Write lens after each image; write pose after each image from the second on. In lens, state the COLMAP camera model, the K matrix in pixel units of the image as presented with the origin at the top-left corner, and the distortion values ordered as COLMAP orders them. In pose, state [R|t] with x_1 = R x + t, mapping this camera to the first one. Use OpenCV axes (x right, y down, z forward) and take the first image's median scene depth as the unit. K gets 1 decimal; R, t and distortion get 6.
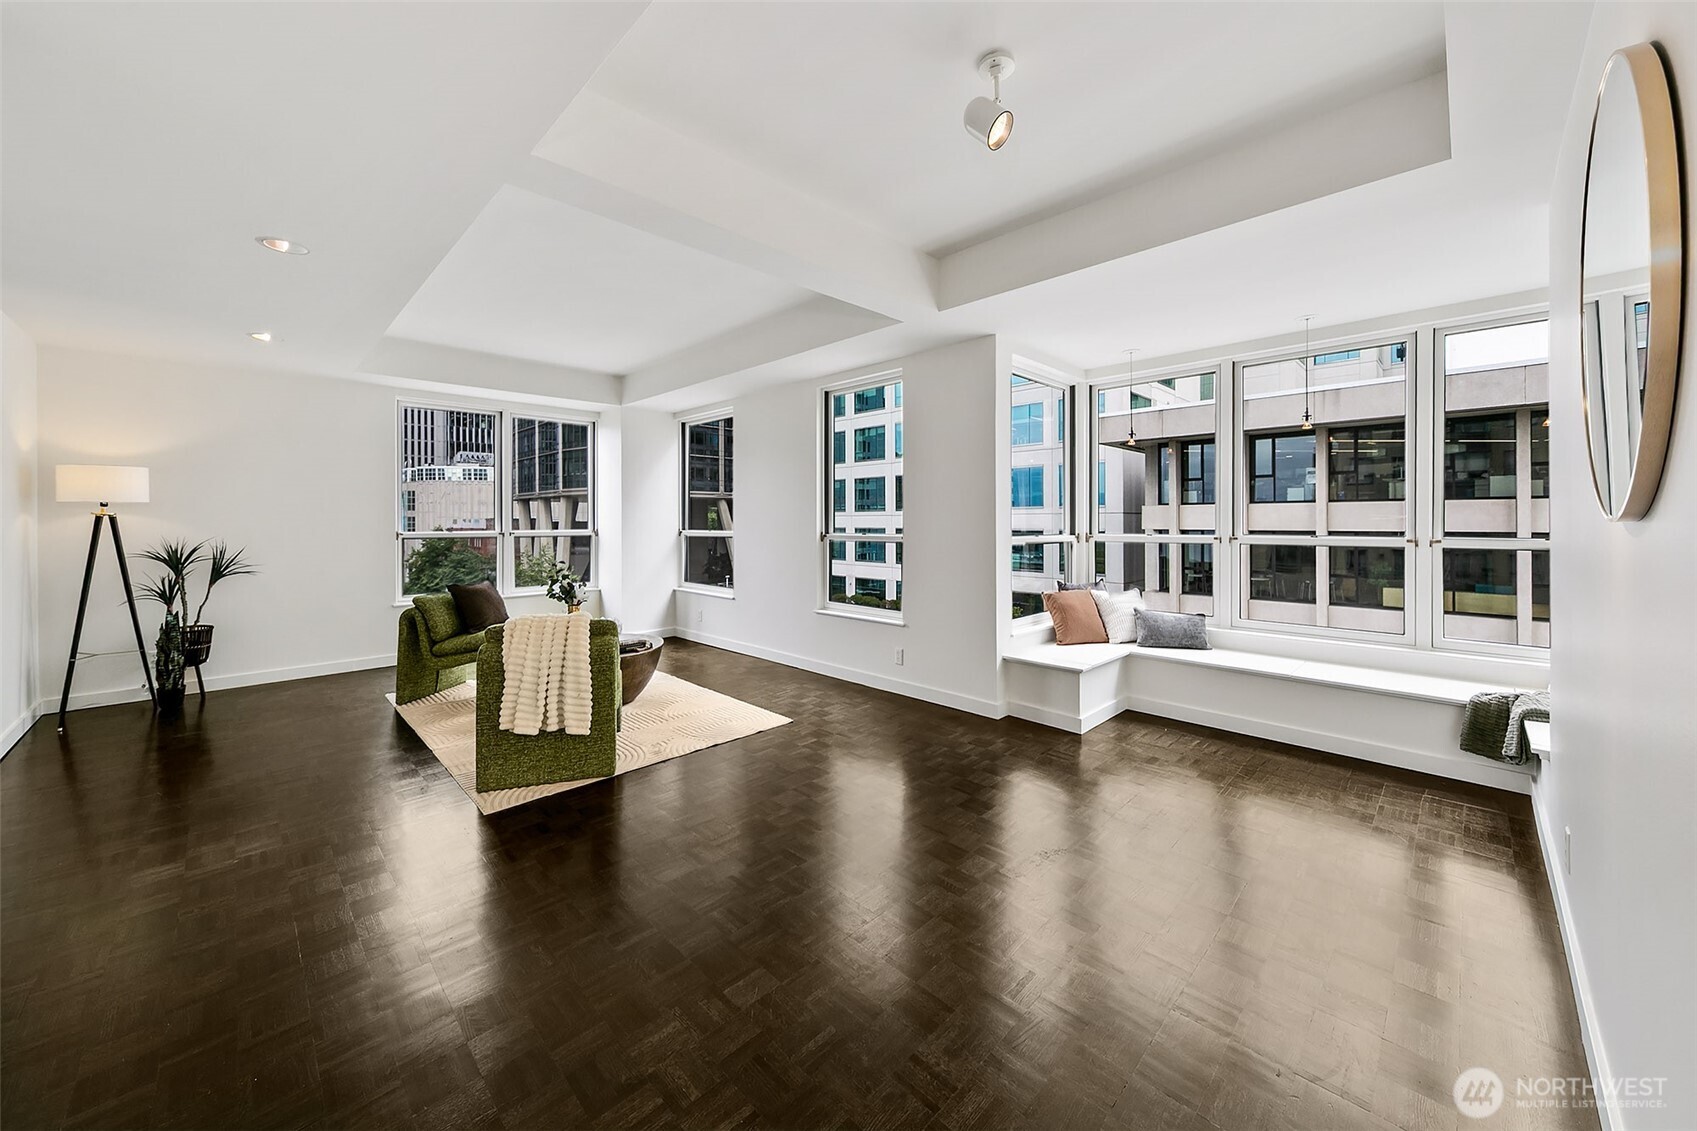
lens RADIAL K [[625.2, 0, 835.0], [0, 625.2, 528.7], [0, 0, 1]] dist [0.000655, -0.000024]
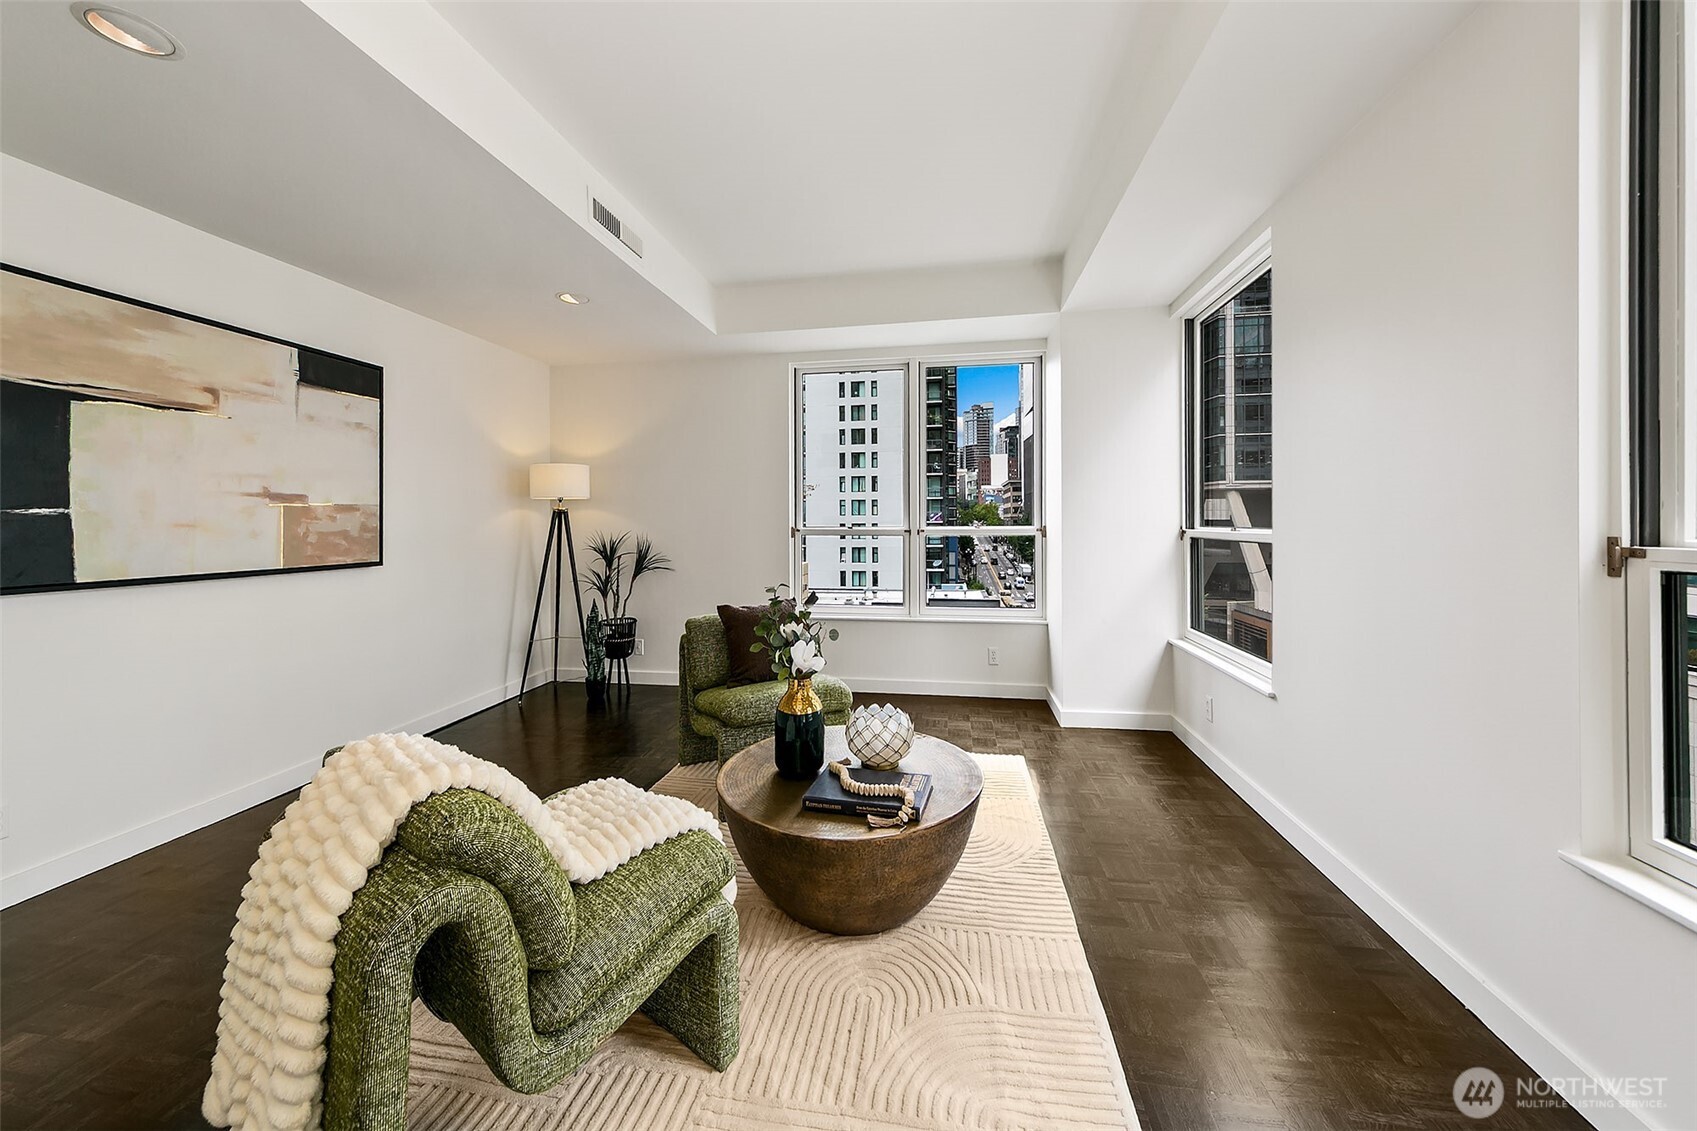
lens RADIAL K [[612.8, 0, 847.6], [0, 612.8, 523.2], [0, 0, 1]] dist [0.000337, 0.000070]
pose [[0.594542, 0.002099, -0.804061, -0.007531], [-0.006539, 0.999976, -0.002224, 0.001417], [0.804038, 0.006580, 0.594542, 0.733257]]
